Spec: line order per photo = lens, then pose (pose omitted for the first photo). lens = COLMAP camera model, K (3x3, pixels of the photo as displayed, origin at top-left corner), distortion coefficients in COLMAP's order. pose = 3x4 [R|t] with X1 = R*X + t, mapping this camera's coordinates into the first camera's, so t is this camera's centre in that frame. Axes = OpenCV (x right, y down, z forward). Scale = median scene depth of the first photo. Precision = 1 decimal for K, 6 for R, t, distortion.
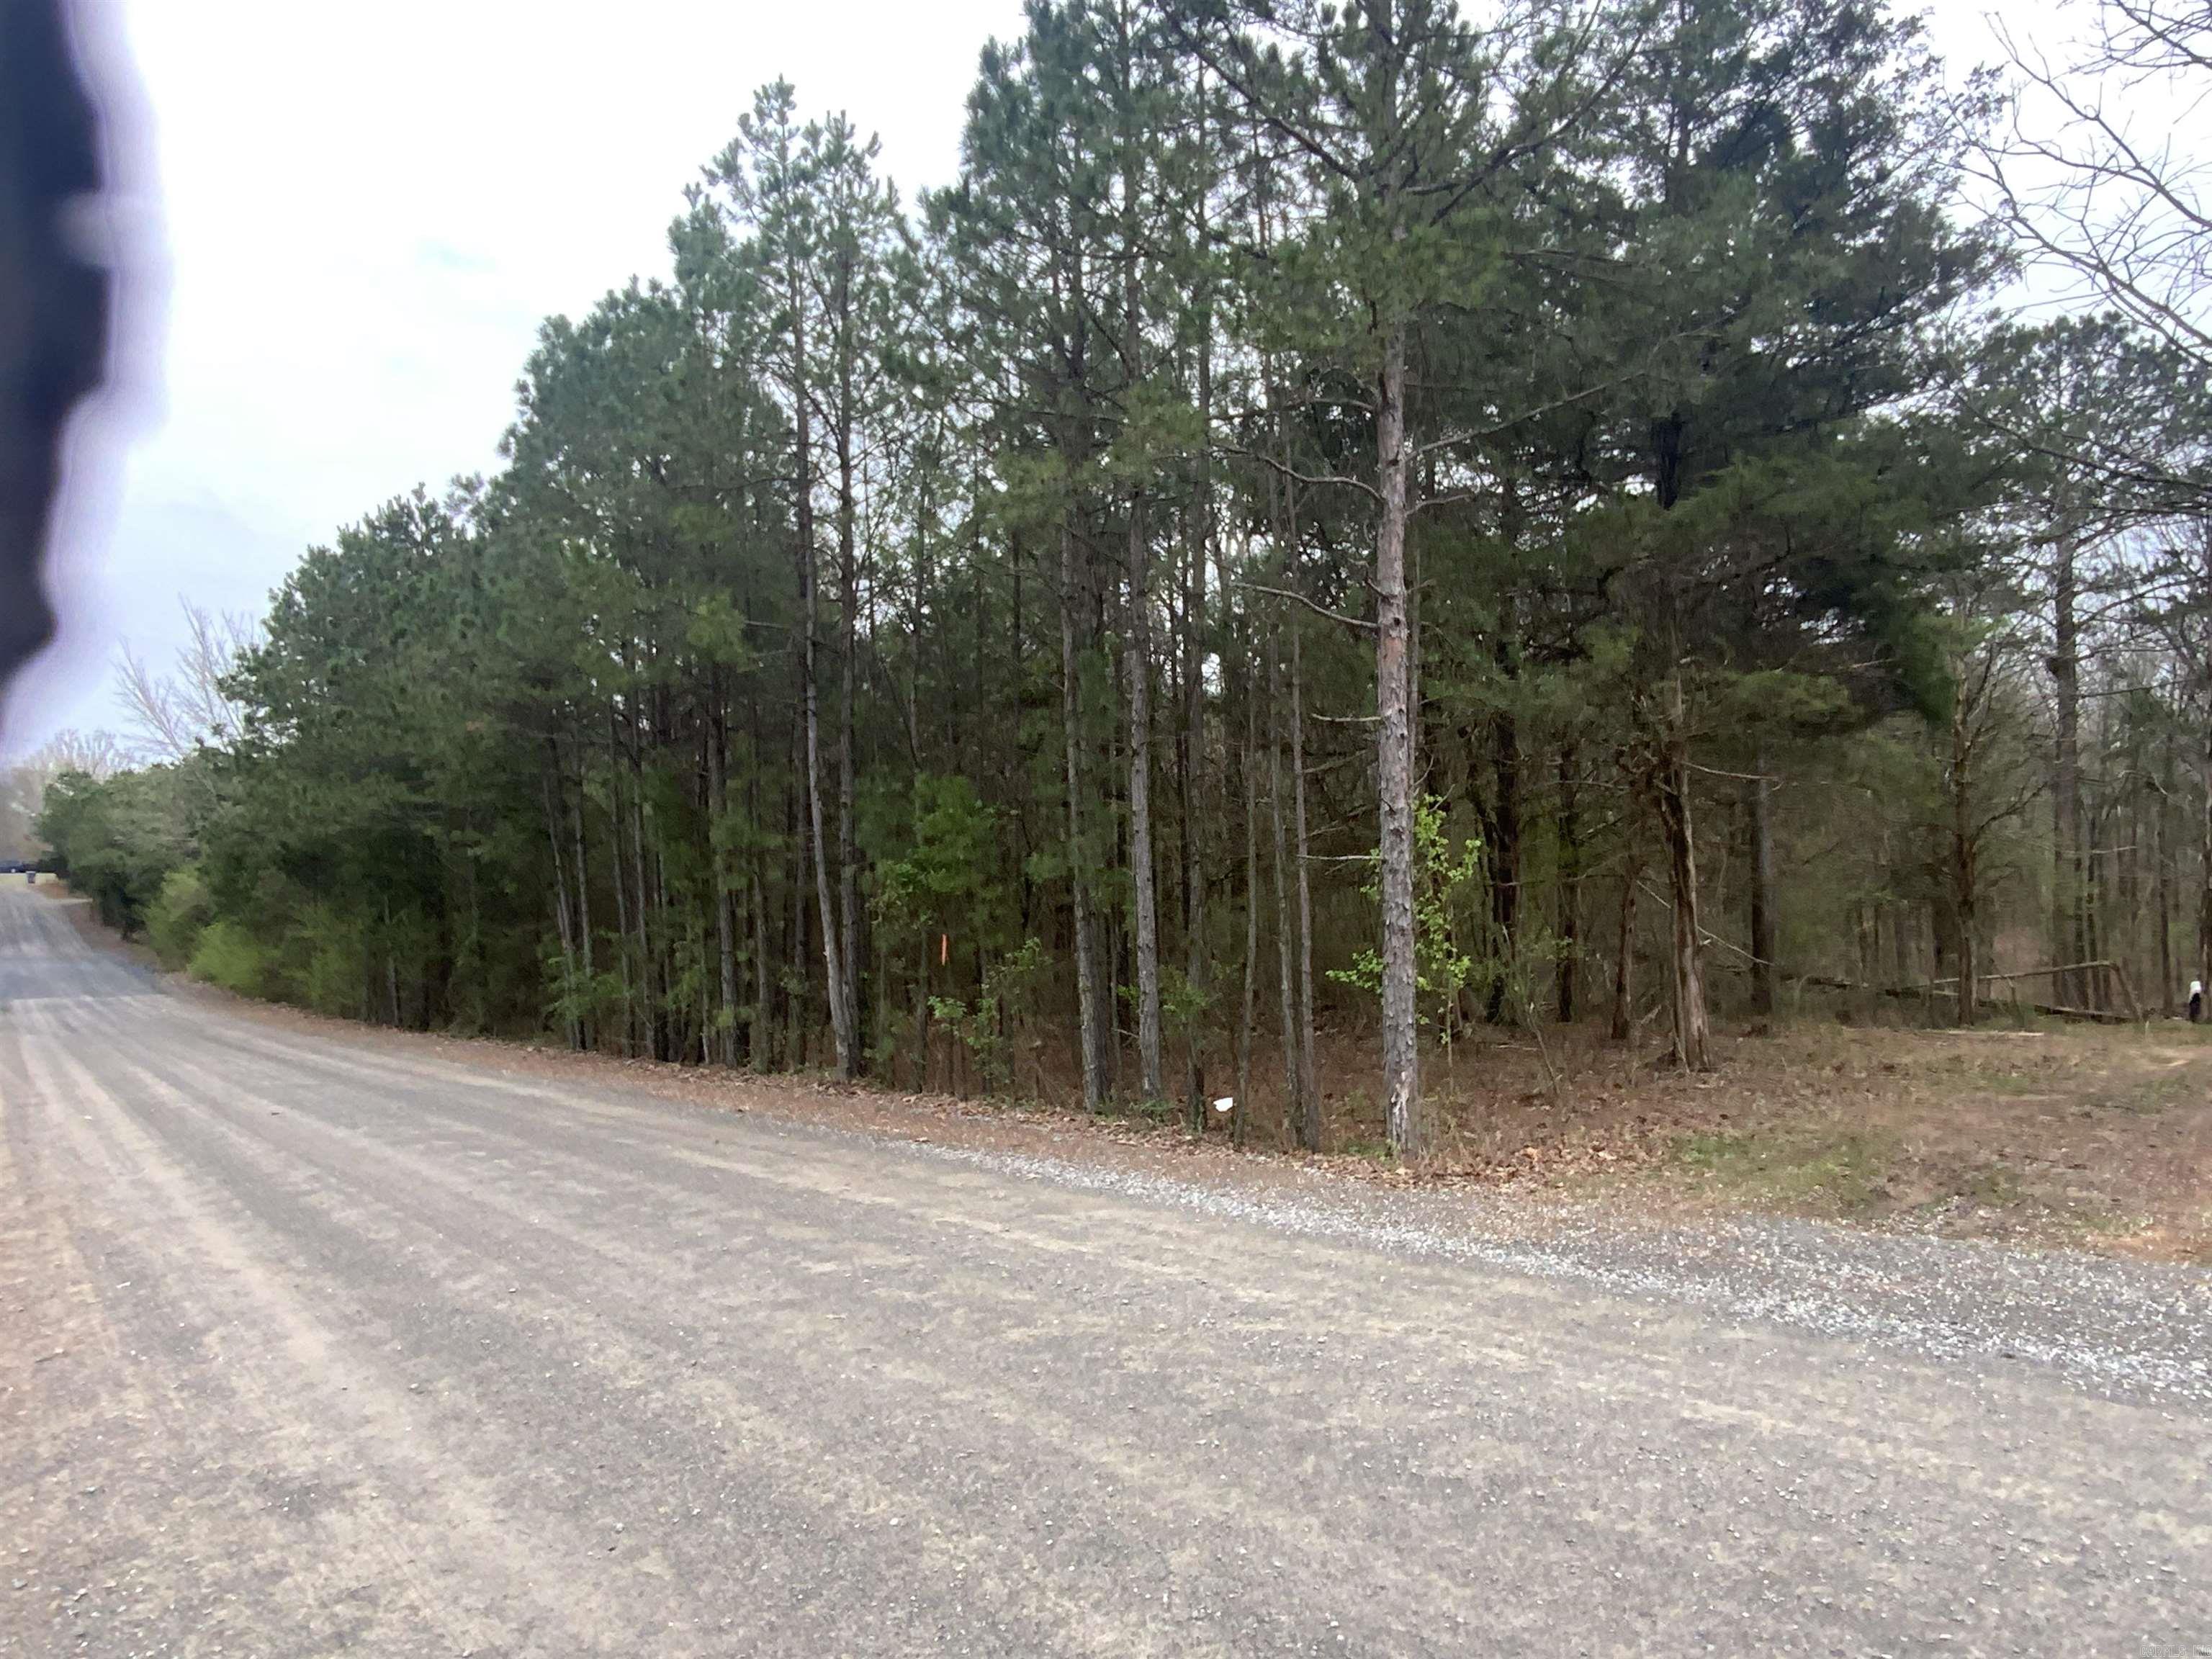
lens RADIAL K [[1360.6, 0, 1105.1], [0, 1360.6, 821.8], [0, 0, 1]] dist [-0.002138, -0.003437]
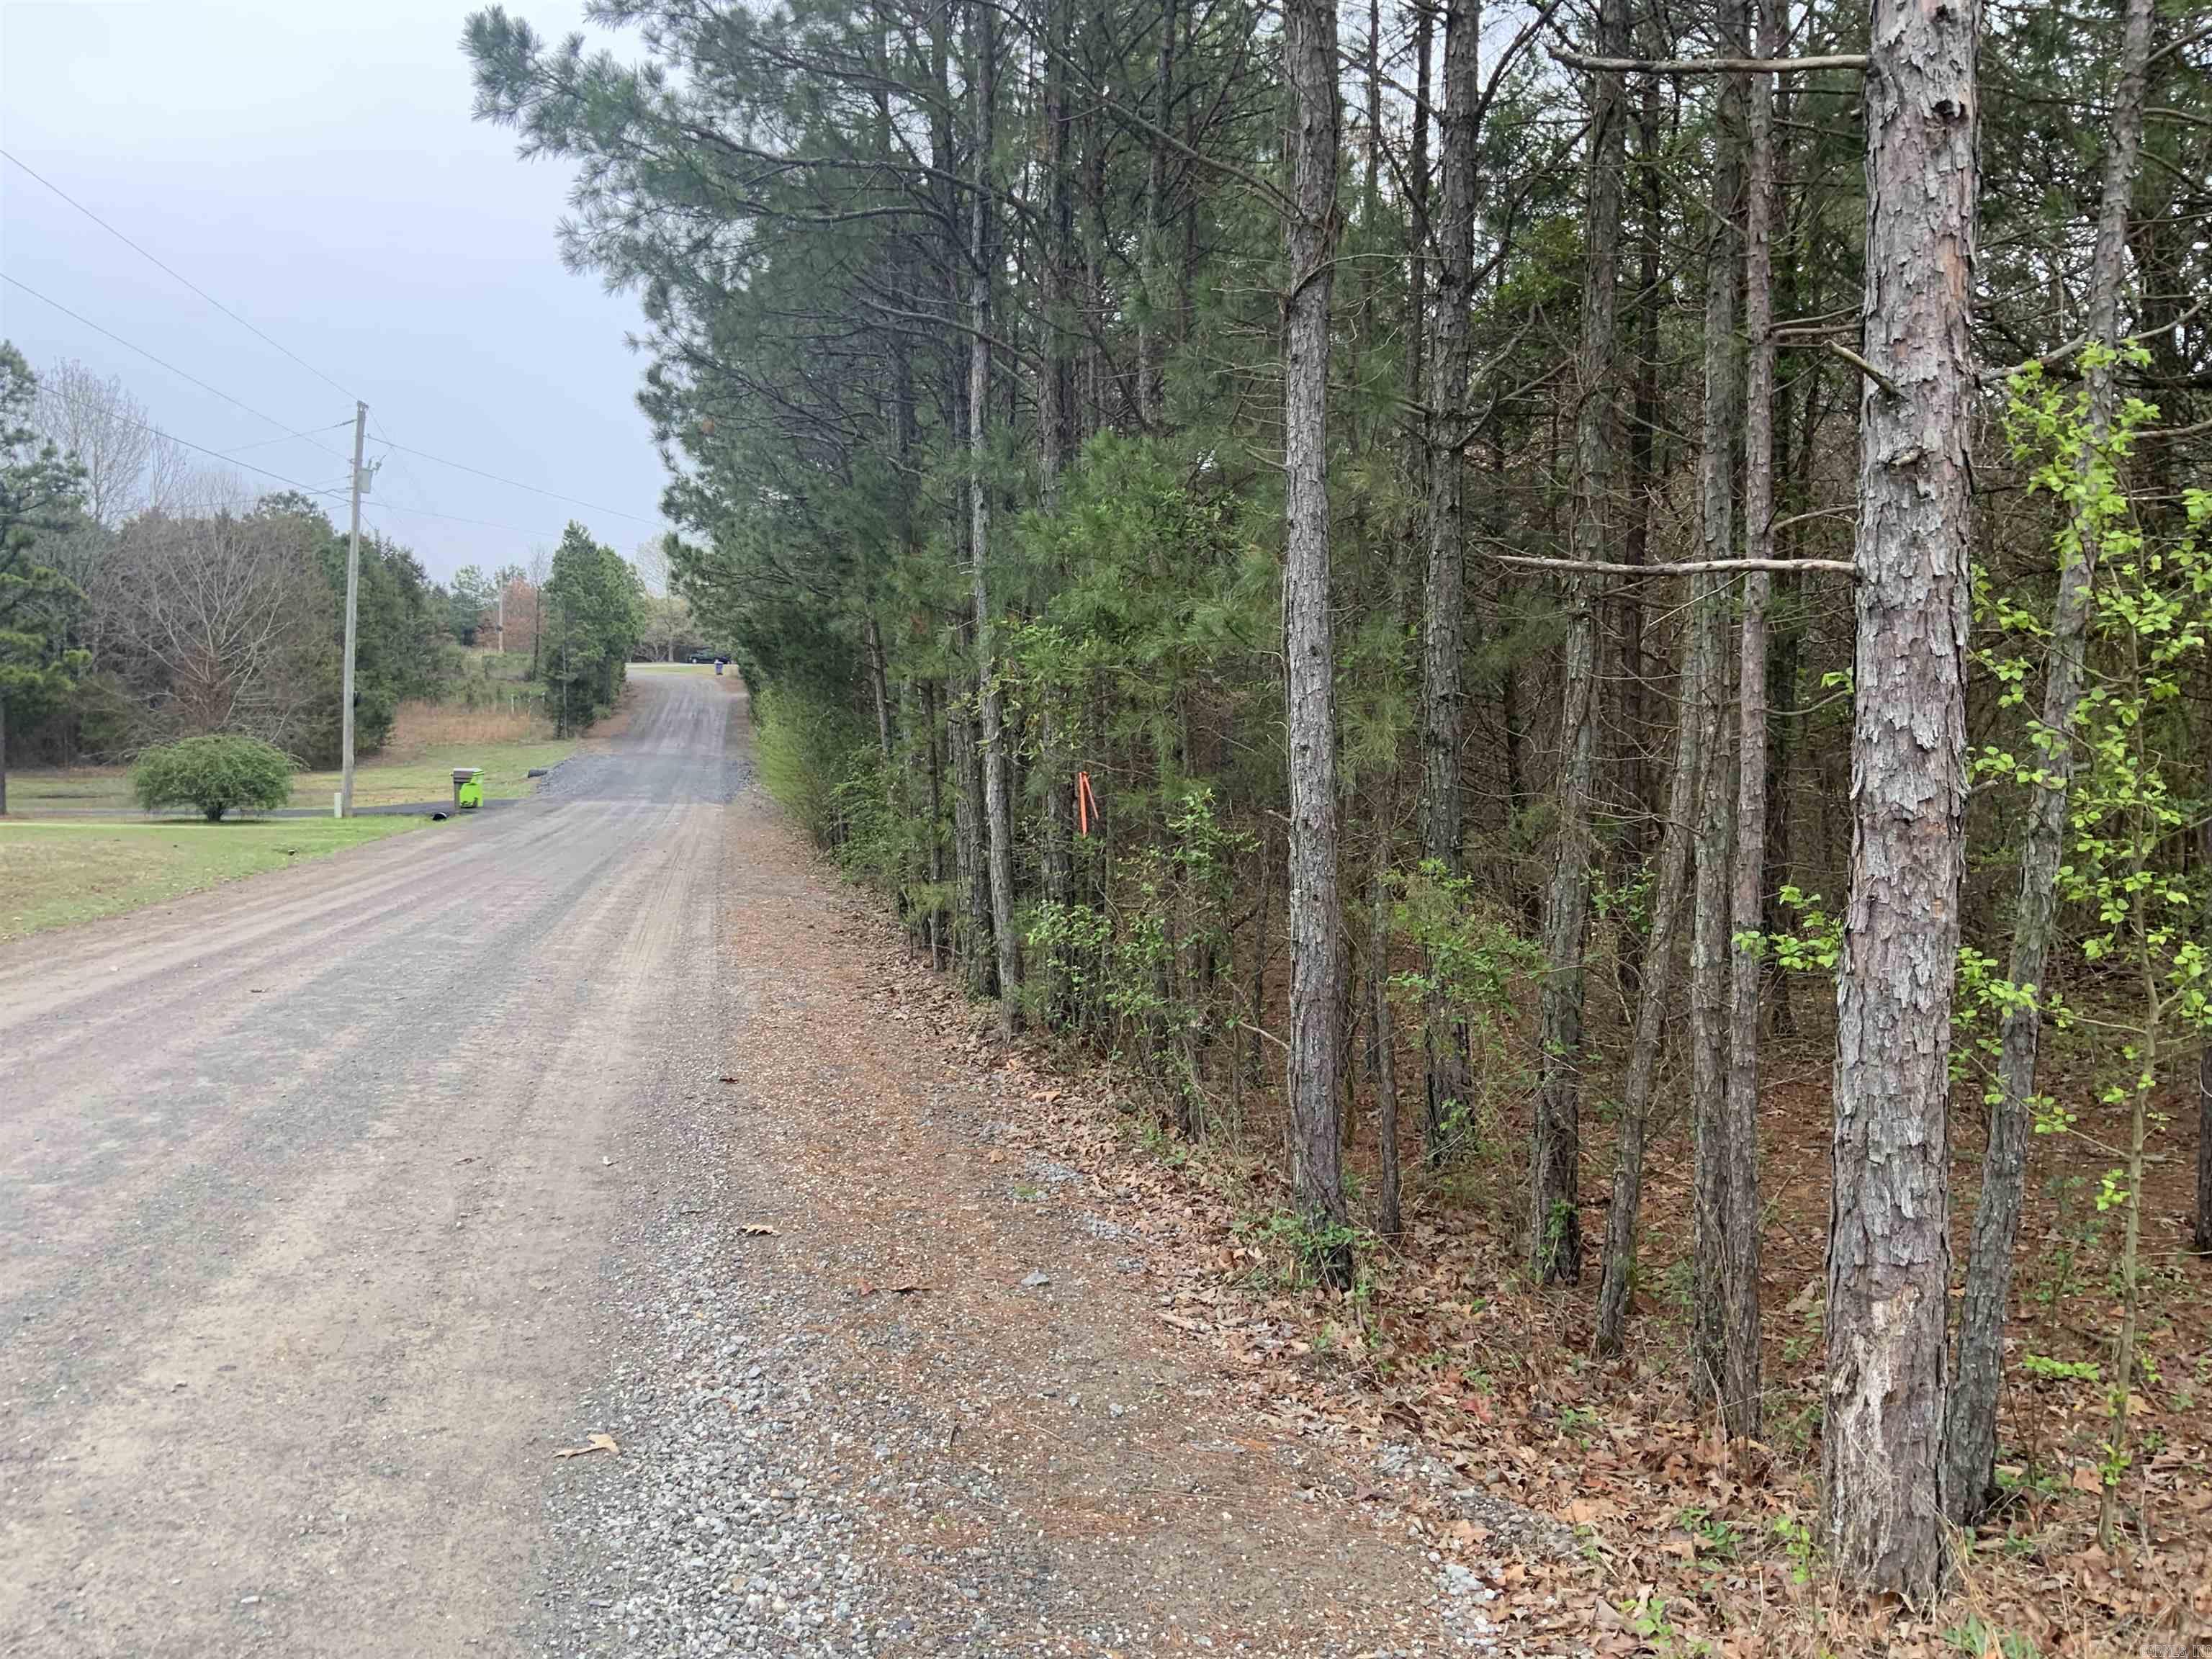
lens RADIAL K [[1846.4, 0, 1099.6], [0, 1846.4, 826.4], [0, 0, 1]] dist [0.039711, -0.073502]
pose [[0.873270, 0.059251, -0.483620, 0.185234], [-0.003777, 0.993372, 0.114884, 0.026597], [0.487221, -0.098498, 0.867706, 0.414862]]
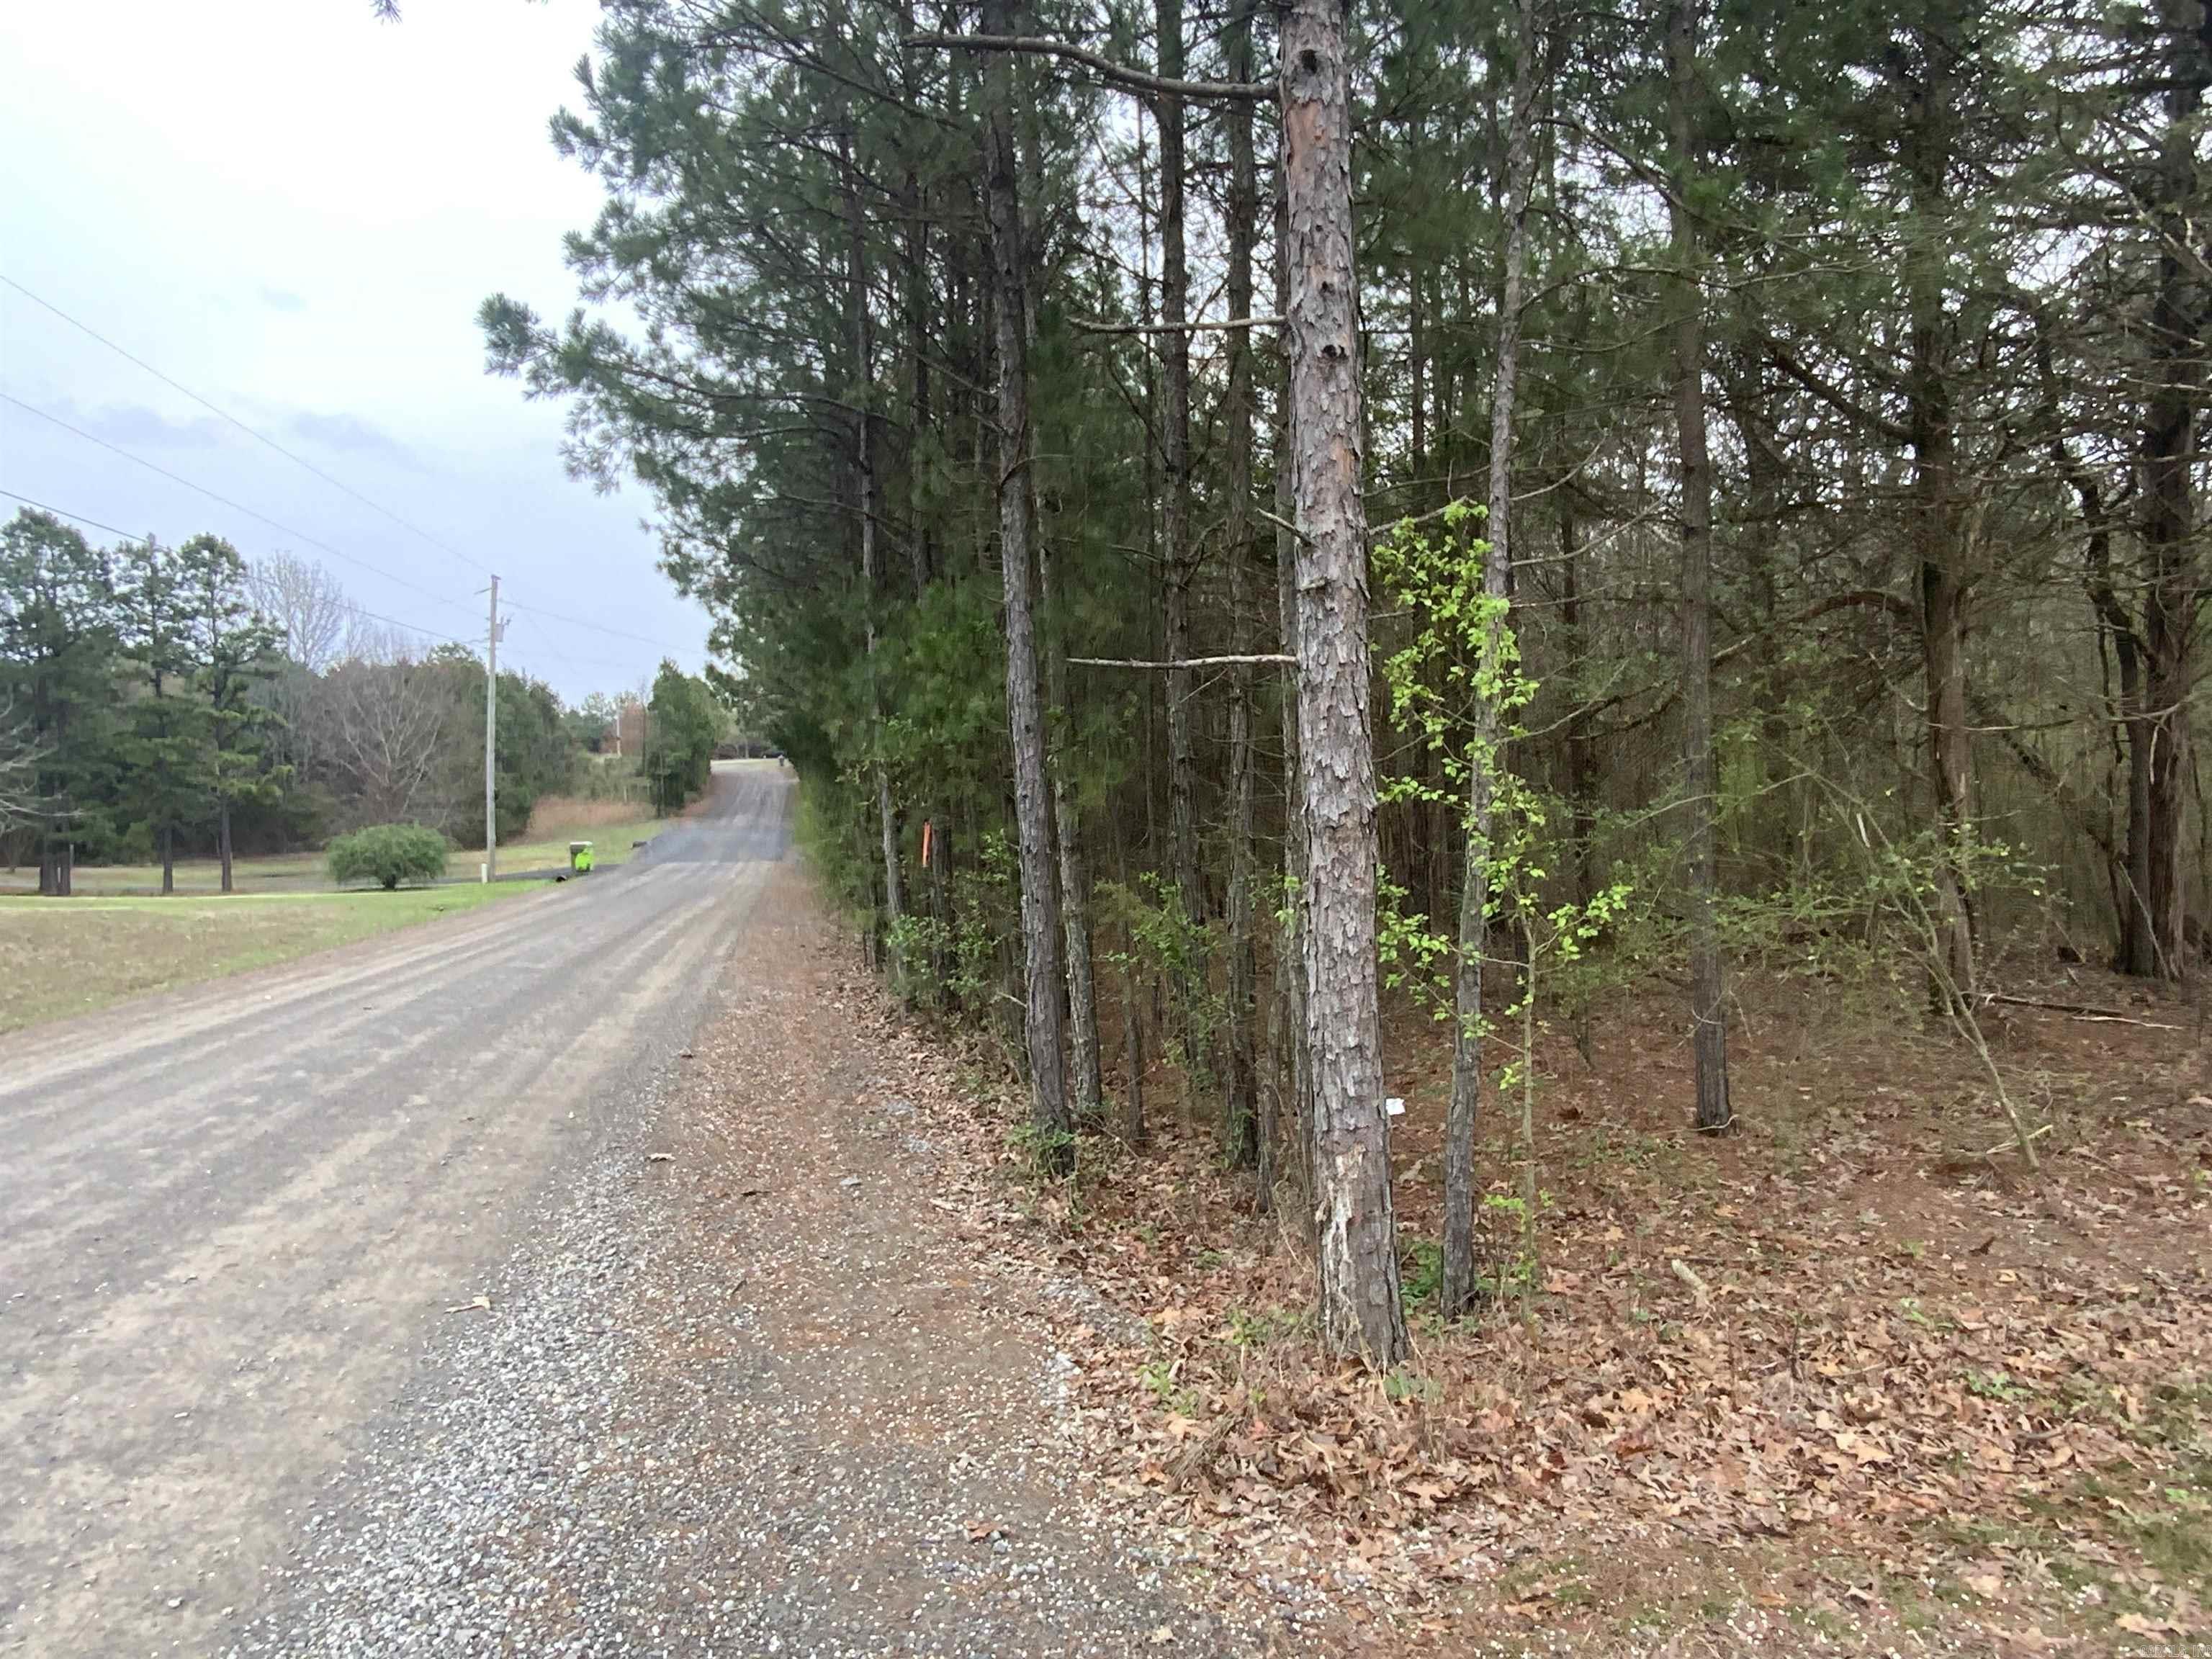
lens RADIAL K [[1360.6, 0, 1105.1], [0, 1360.6, 821.8], [0, 0, 1]] dist [-0.002138, -0.003437]
pose [[0.891535, 0.009310, -0.452856, 0.247773], [0.031915, 0.996013, 0.083306, 0.029121], [0.451826, -0.088723, 0.887683, 0.424101]]
